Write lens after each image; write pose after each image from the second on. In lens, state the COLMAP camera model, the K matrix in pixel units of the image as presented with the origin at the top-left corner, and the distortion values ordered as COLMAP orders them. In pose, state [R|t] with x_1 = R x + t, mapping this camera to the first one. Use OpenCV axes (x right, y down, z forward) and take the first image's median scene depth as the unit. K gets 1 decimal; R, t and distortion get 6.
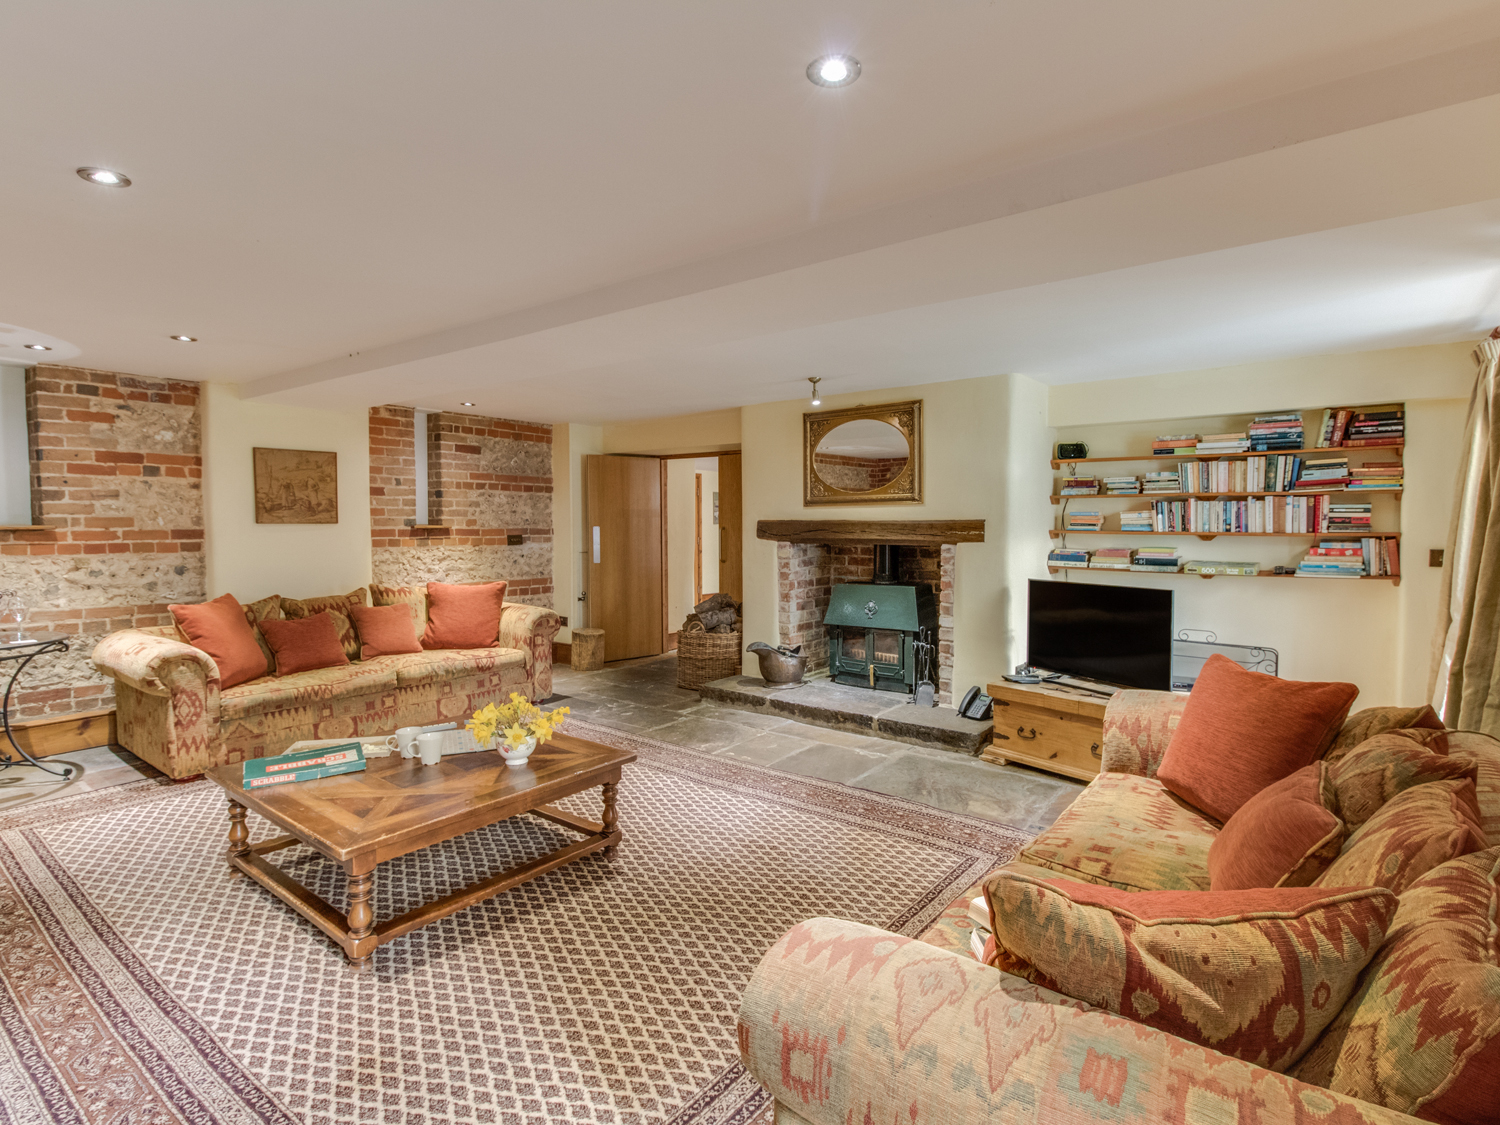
lens RADIAL K [[750.4, 0, 750.0], [0, 750.4, 562.5], [0, 0, 1]] dist [0.018244, -0.010505]
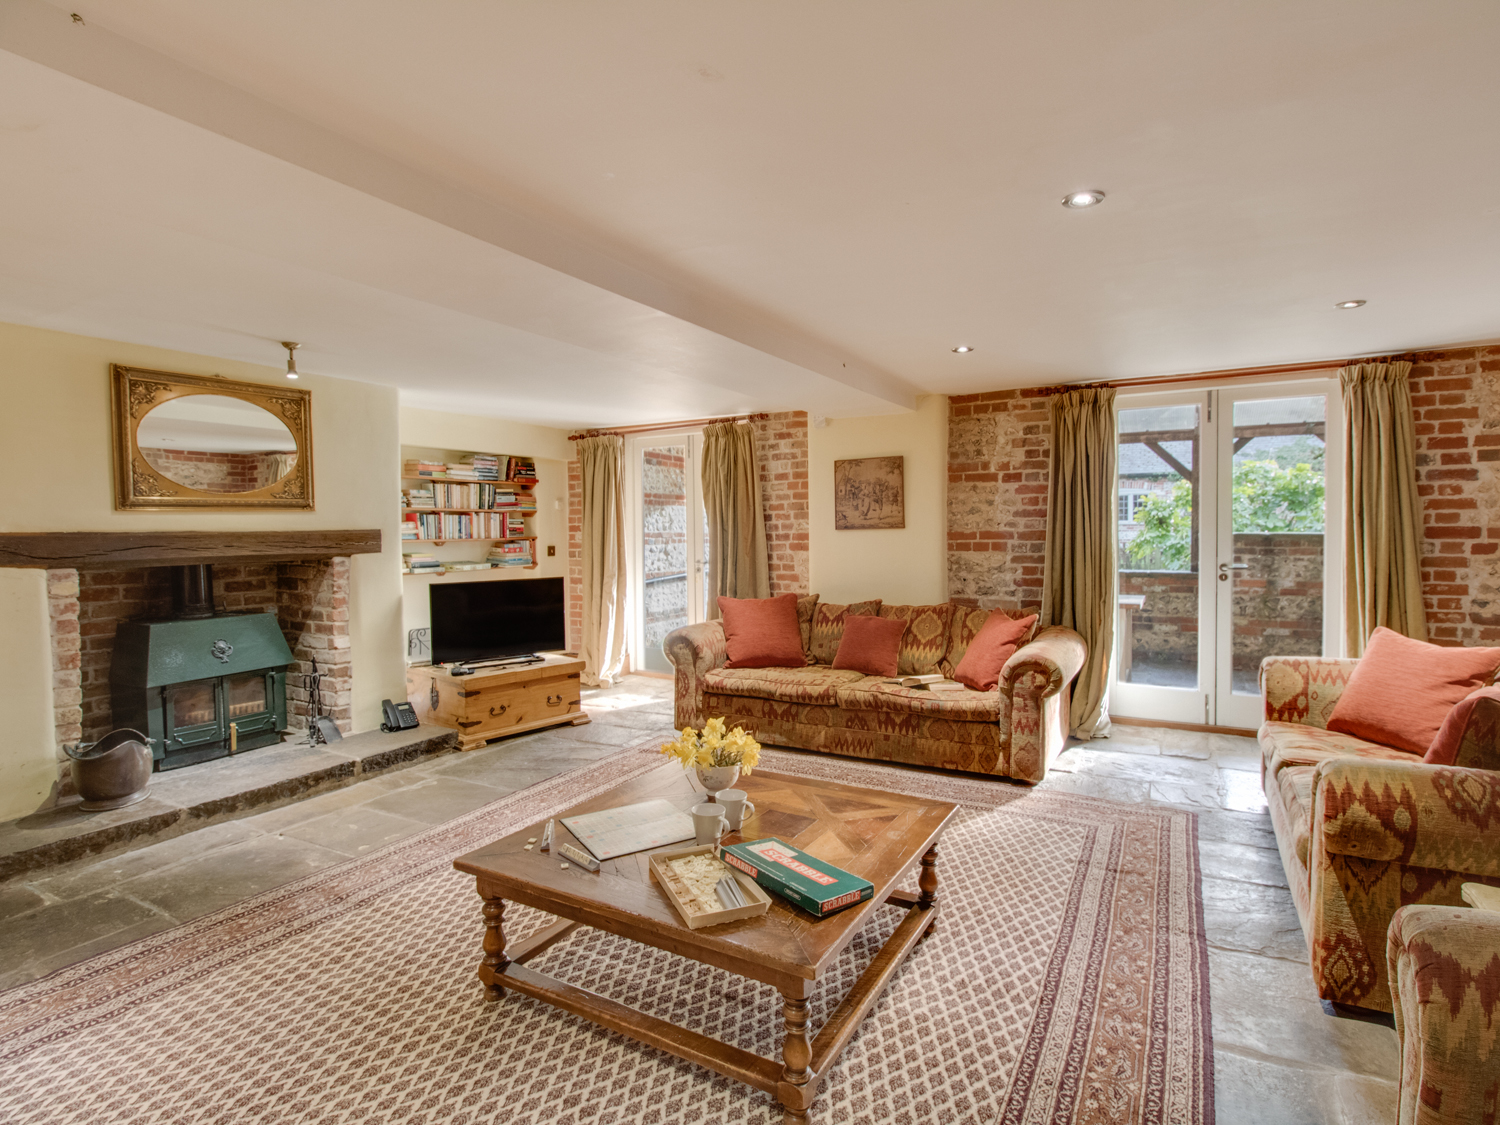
lens RADIAL K [[772.7, 0, 750.0], [0, 772.7, 562.5], [0, 0, 1]] dist [-0.014919, -0.000050]
pose [[-0.130432, -0.042860, 0.990530, -0.770236], [0.065623, 0.996501, 0.051759, -0.035244], [-0.989283, 0.071753, -0.127163, 0.668324]]
